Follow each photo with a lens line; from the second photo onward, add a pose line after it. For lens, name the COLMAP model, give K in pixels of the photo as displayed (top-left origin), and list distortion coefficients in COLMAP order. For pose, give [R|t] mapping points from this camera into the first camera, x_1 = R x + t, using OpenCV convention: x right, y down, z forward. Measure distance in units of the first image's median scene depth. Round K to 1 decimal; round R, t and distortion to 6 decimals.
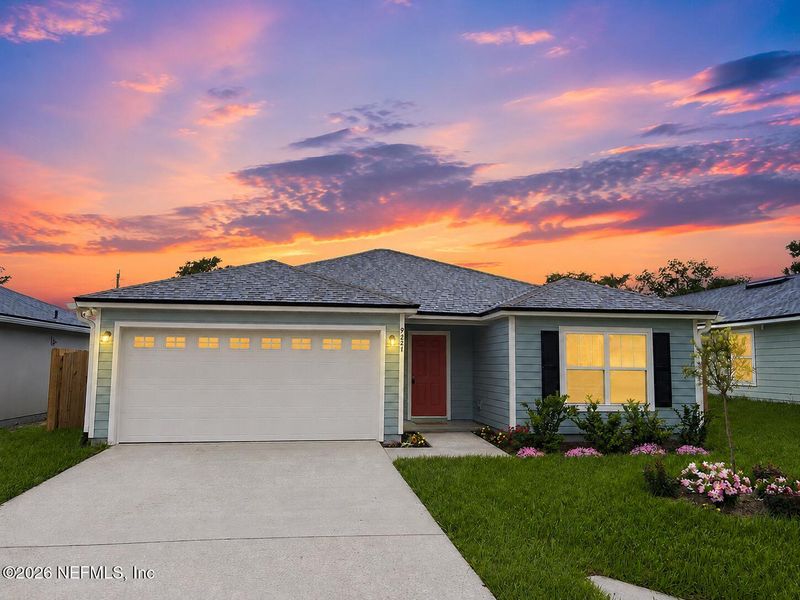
lens RADIAL K [[581.3, 0, 405.6], [0, 581.3, 298.7], [0, 0, 1]] dist [0.071278, -0.137522]
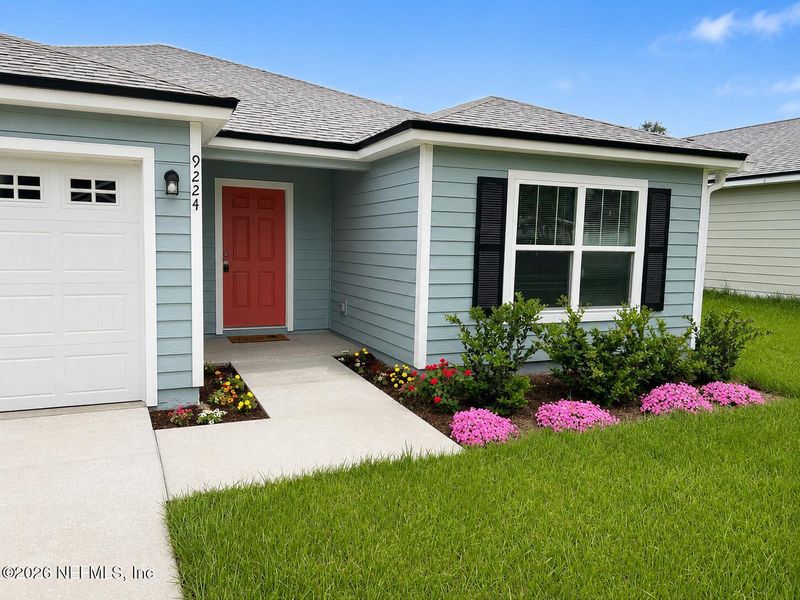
lens RADIAL K [[581.3, 0, 405.6], [0, 581.3, 298.7], [0, 0, 1]] dist [0.071278, -0.137522]
pose [[0.953915, -0.021181, 0.299327, 0.012165], [-0.041889, 0.978339, 0.202725, 0.065802], [-0.297138, -0.205921, 0.932366, 0.571885]]
